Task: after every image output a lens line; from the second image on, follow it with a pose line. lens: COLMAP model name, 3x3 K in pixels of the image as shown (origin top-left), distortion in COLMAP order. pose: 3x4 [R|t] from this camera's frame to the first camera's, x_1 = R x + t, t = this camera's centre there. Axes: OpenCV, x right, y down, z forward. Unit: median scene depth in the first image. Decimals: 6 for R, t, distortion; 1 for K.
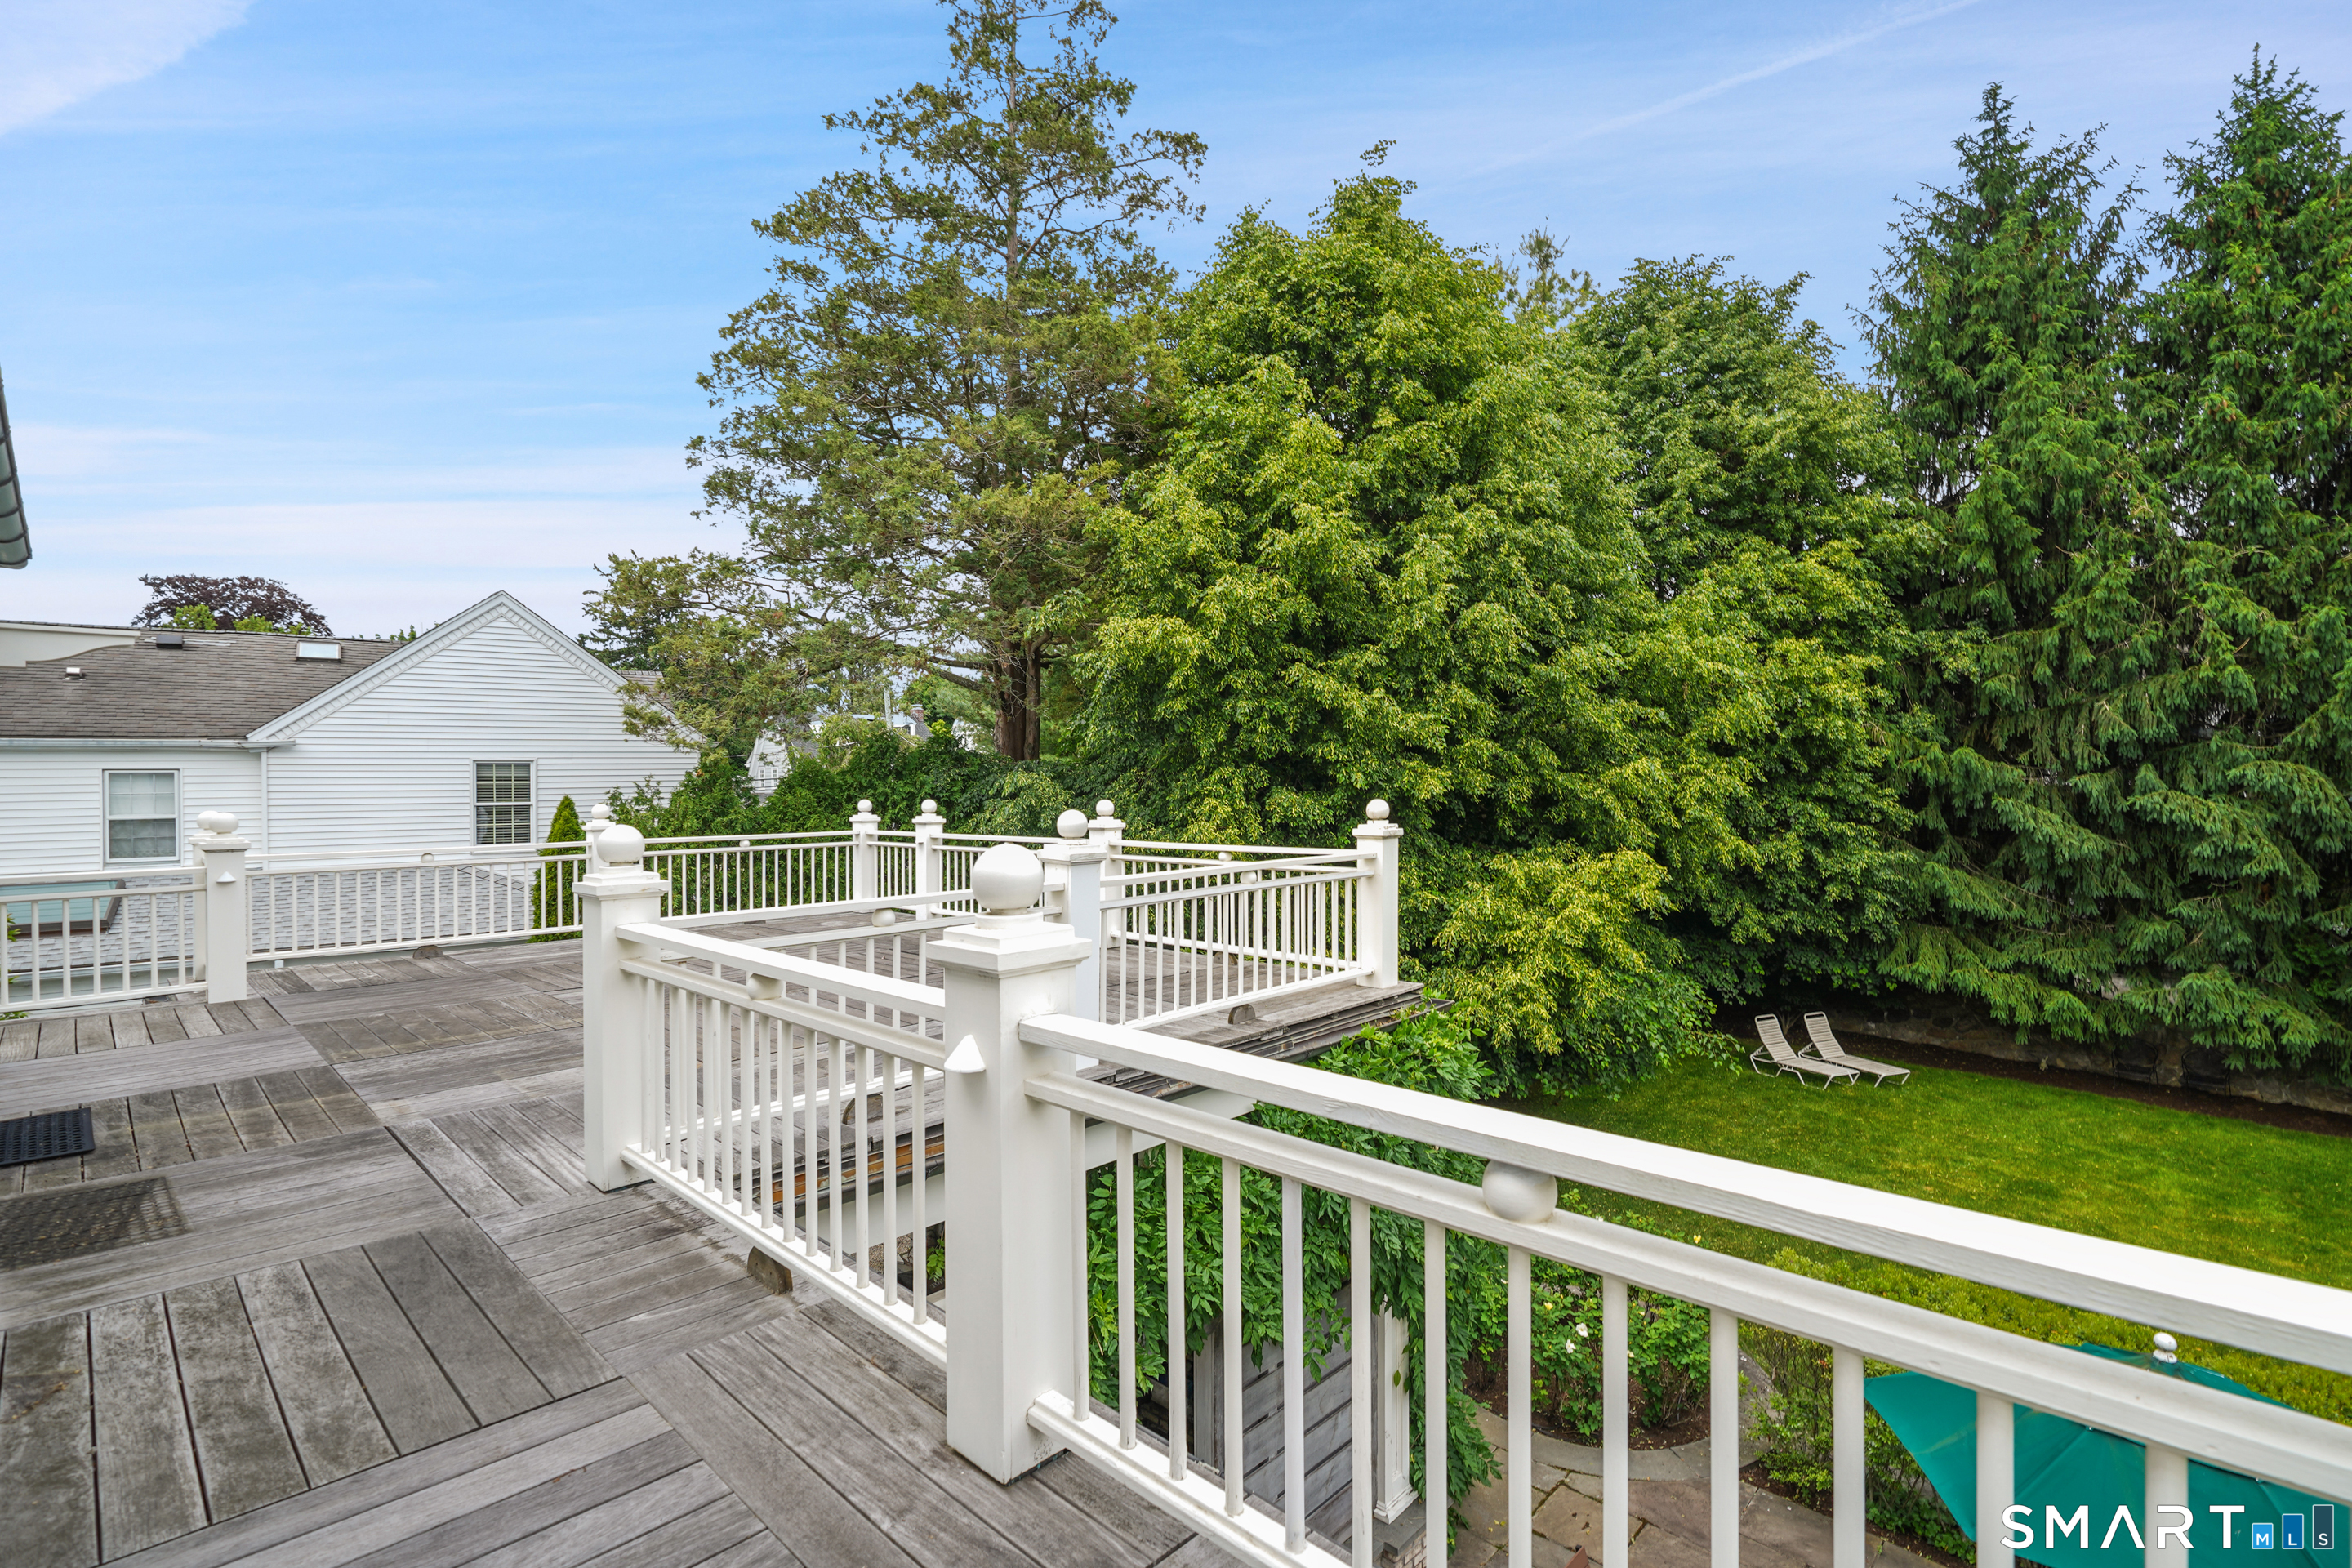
lens RADIAL K [[1097.3, 0, 1176.0], [0, 1097.3, 784.0], [0, 0, 1]] dist [0.000693, -0.000076]
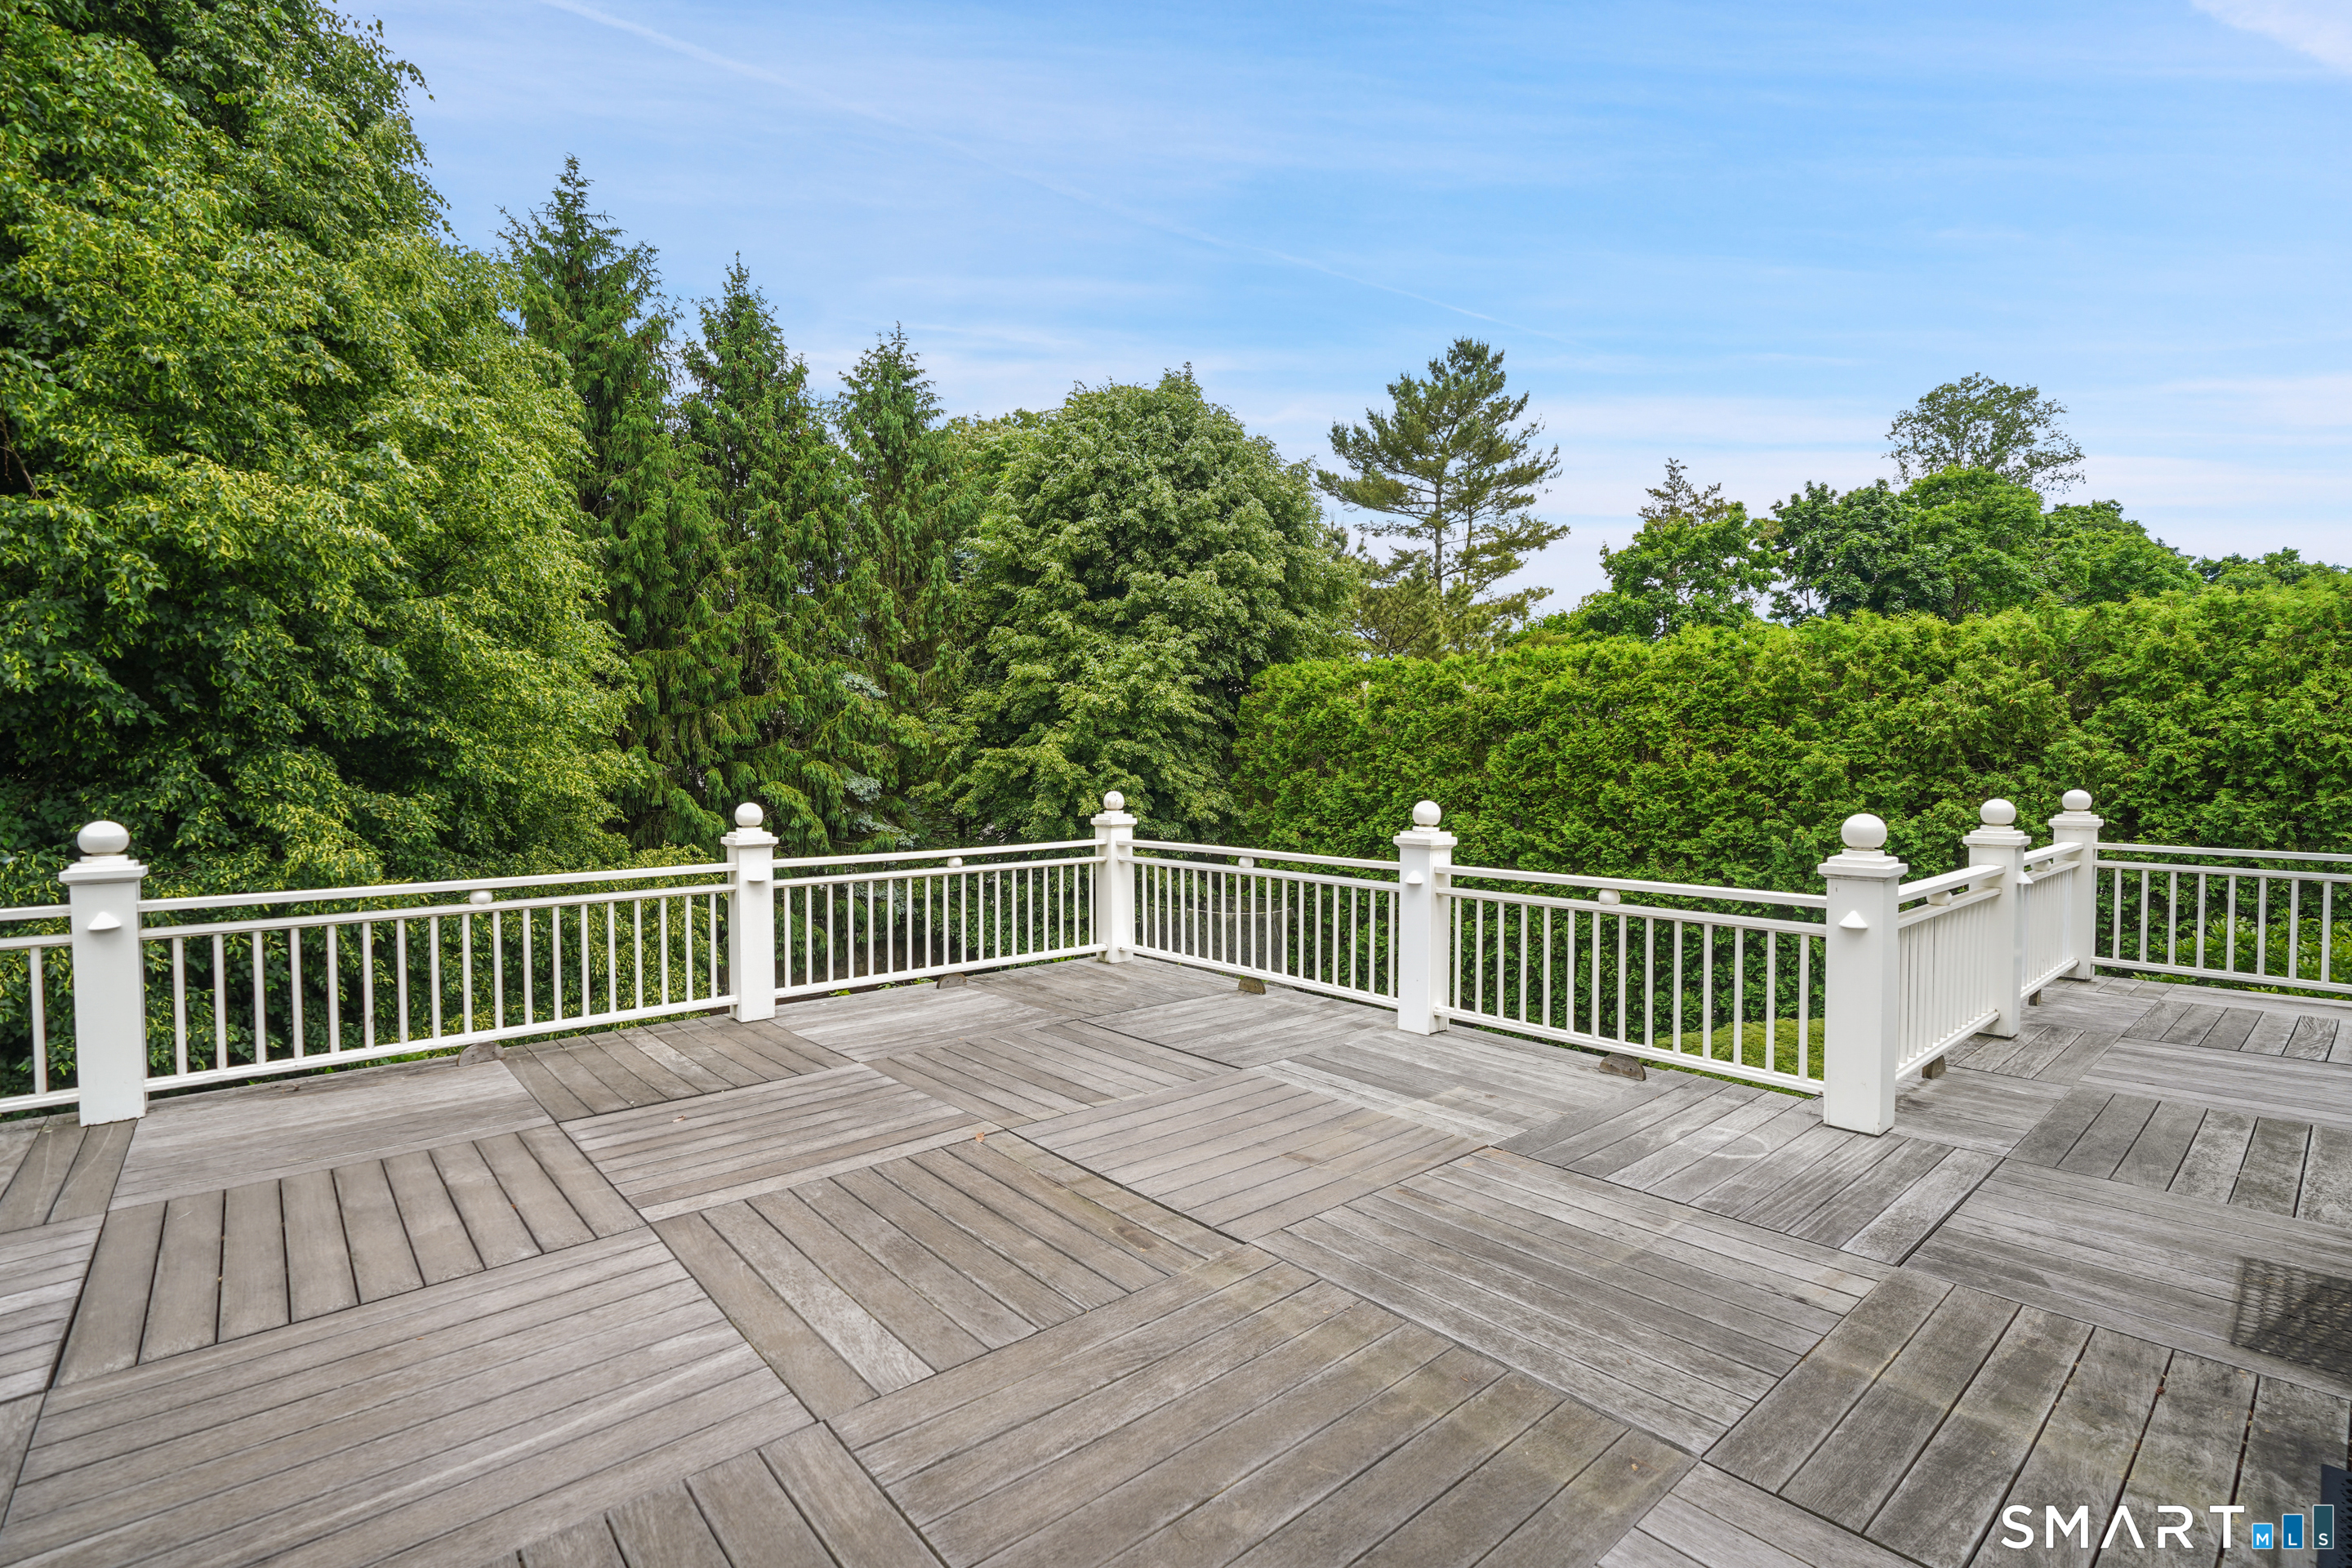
lens RADIAL K [[1075.3, 0, 1176.0], [0, 1075.3, 784.0], [0, 0, 1]] dist [-0.014228, 0.000101]
pose [[0.072656, -0.007652, 0.997328, -1.605681], [0.003587, 0.999966, 0.007411, 0.007960], [-0.997351, 0.003039, 0.072680, 1.591719]]
